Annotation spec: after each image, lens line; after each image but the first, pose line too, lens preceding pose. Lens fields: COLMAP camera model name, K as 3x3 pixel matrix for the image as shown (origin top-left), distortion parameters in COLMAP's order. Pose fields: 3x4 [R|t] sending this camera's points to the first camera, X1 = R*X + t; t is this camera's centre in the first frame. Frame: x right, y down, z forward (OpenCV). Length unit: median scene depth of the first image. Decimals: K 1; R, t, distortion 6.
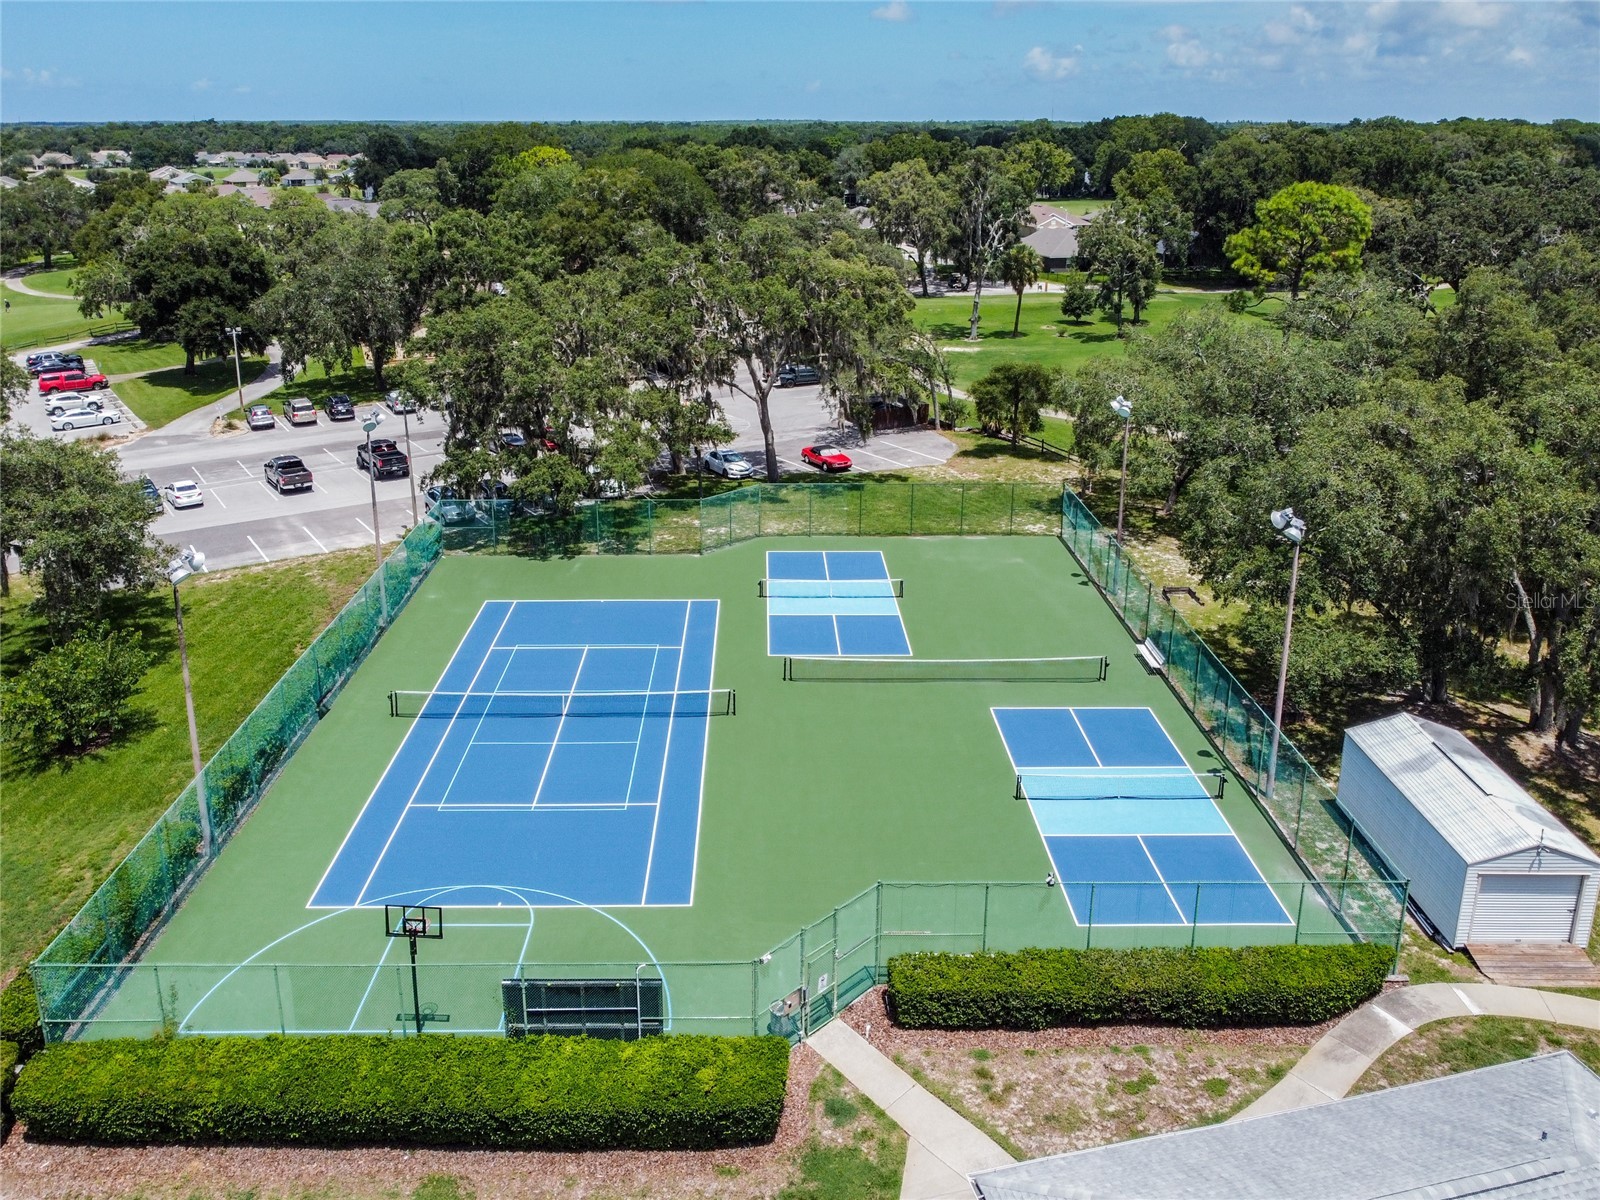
lens RADIAL K [[1232.2, 0, 770.2], [0, 1232.2, 474.9], [0, 0, 1]] dist [-0.004967, -0.001859]
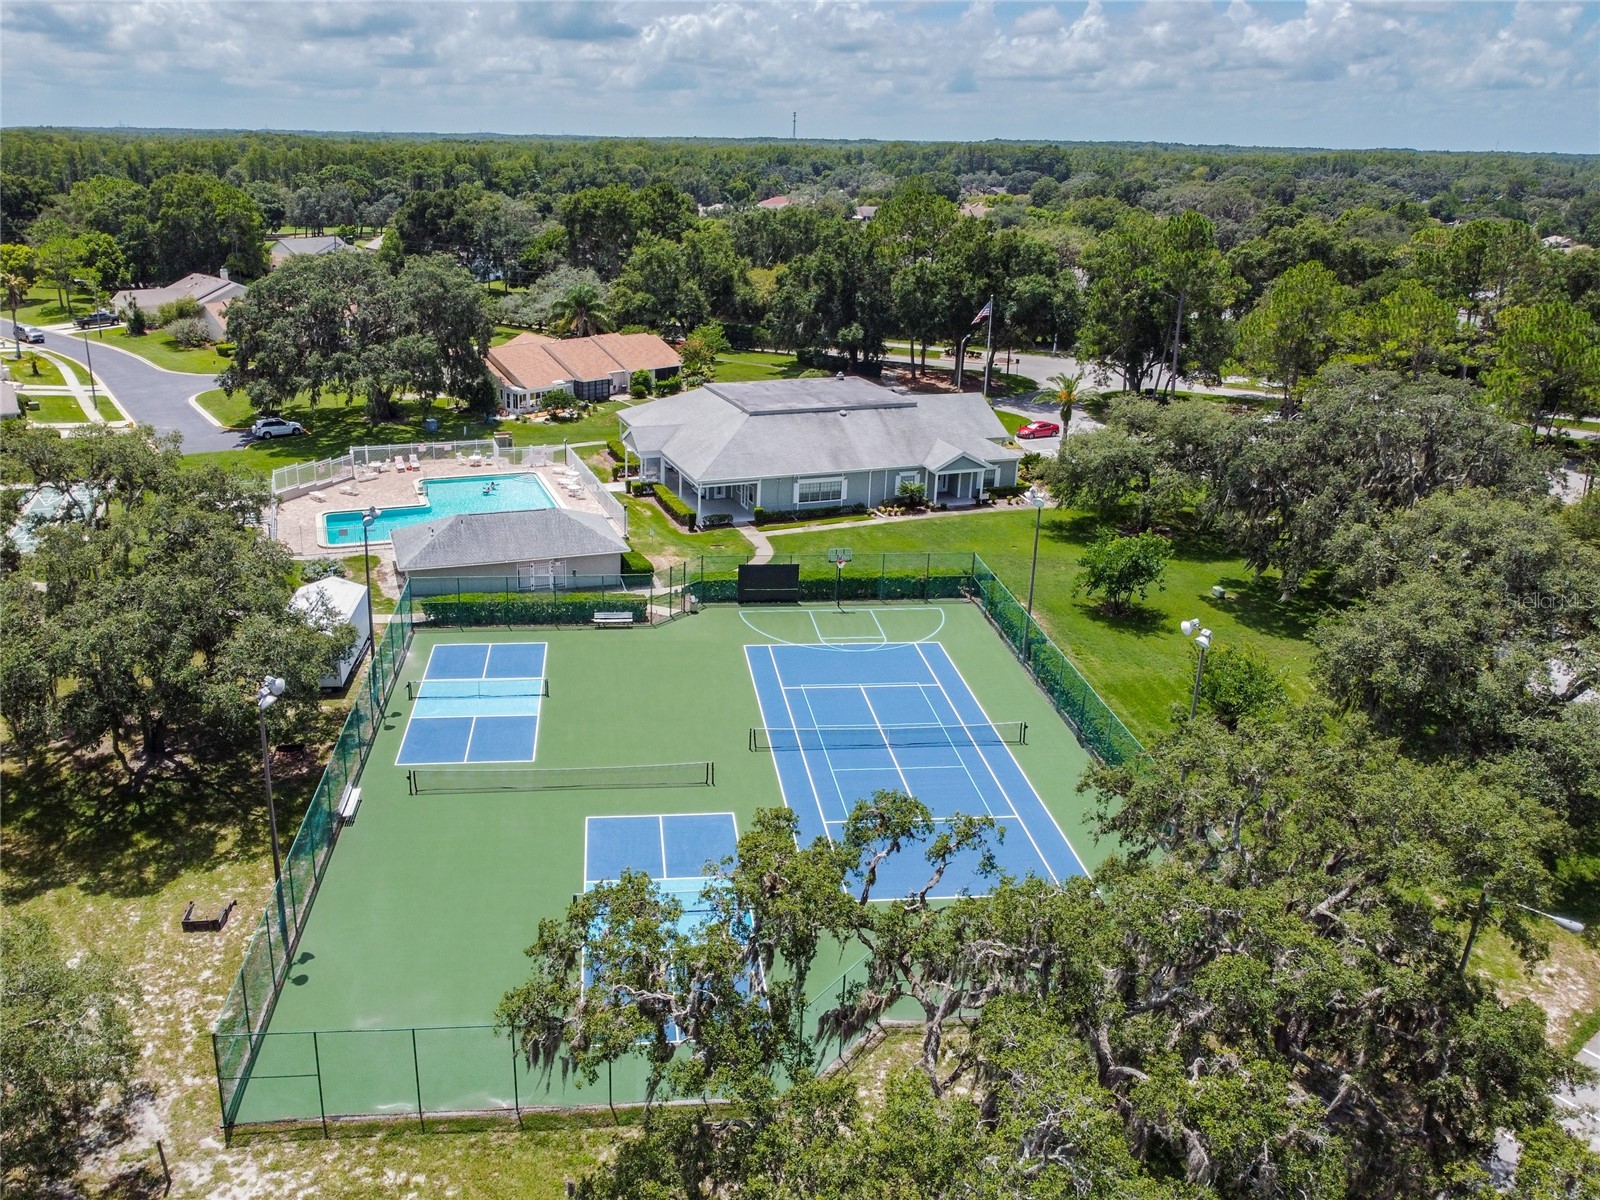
lens RADIAL K [[1201.1, 0, 791.4], [0, 1201.1, 595.5], [0, 0, 1]] dist [-0.010022, -0.006680]
pose [[-0.990884, 0.020333, -0.133178, 0.087338], [-0.063726, 0.800219, 0.596312, -0.640715], [0.118696, 0.599363, -0.791628, 1.856851]]
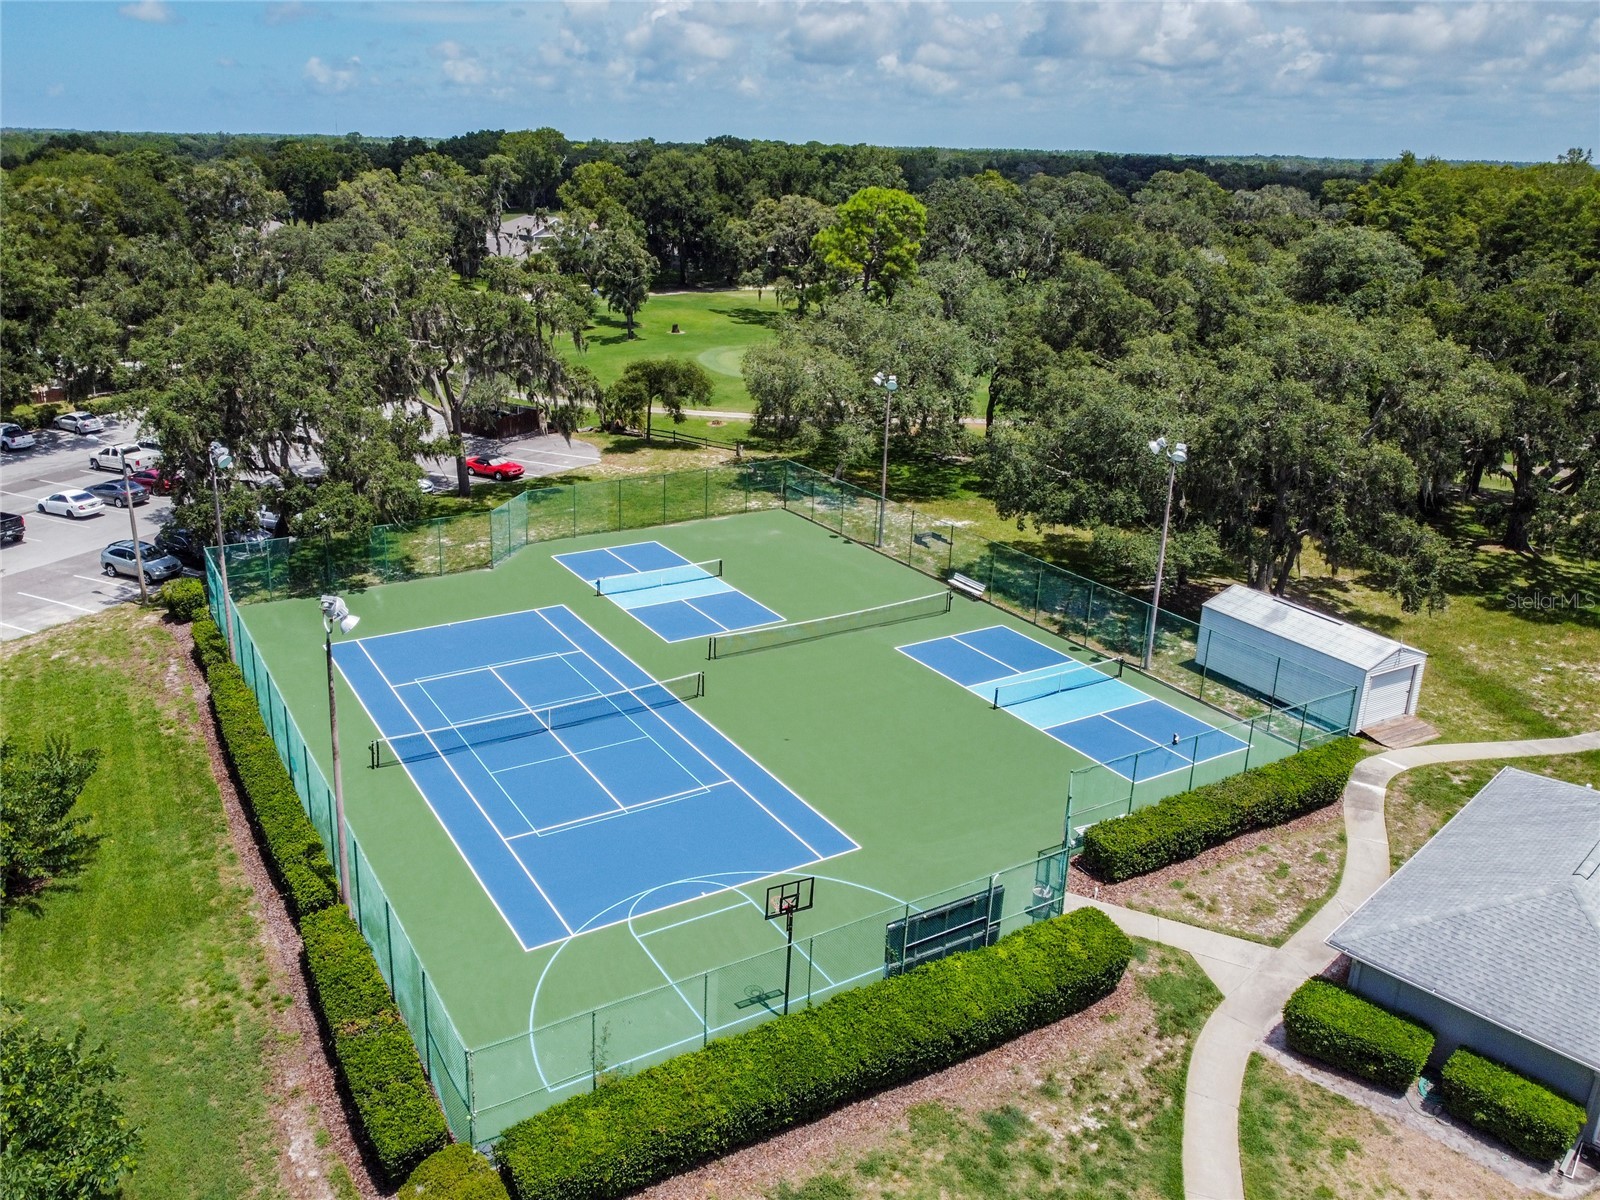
lens RADIAL K [[1223.6, 0, 701.6], [0, 1223.6, 544.5], [0, 0, 1]] dist [0.000641, -0.009569]
pose [[0.879672, -0.132621, 0.456715, -0.481414], [0.113278, 0.991121, 0.069618, -0.003912], [-0.461893, -0.009505, 0.886885, 0.085228]]
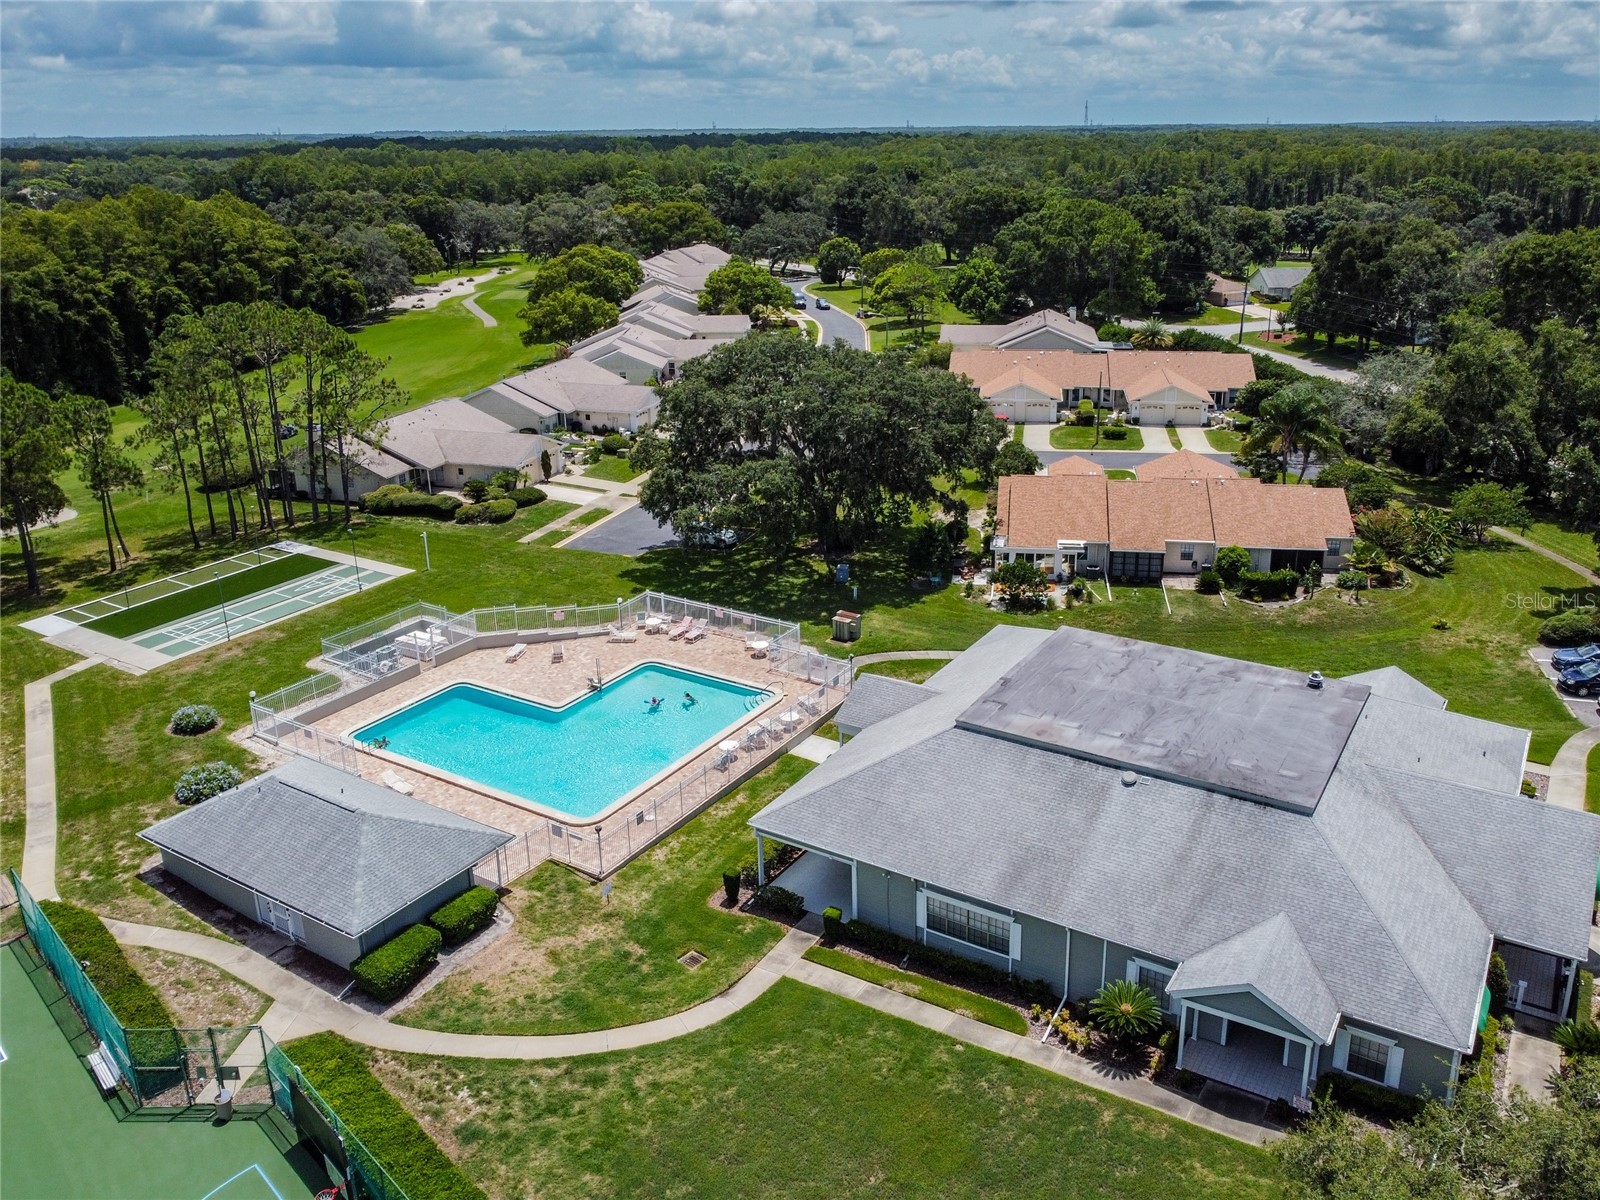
lens RADIAL K [[1240.1, 0, 888.7], [0, 1240.1, 597.7], [0, 0, 1]] dist [-0.001360, -0.004417]
pose [[-0.724901, -0.243376, 0.644427, -0.784861], [0.196431, 0.823634, 0.532017, -0.364994], [-0.660252, 0.512245, -0.549247, 0.628143]]
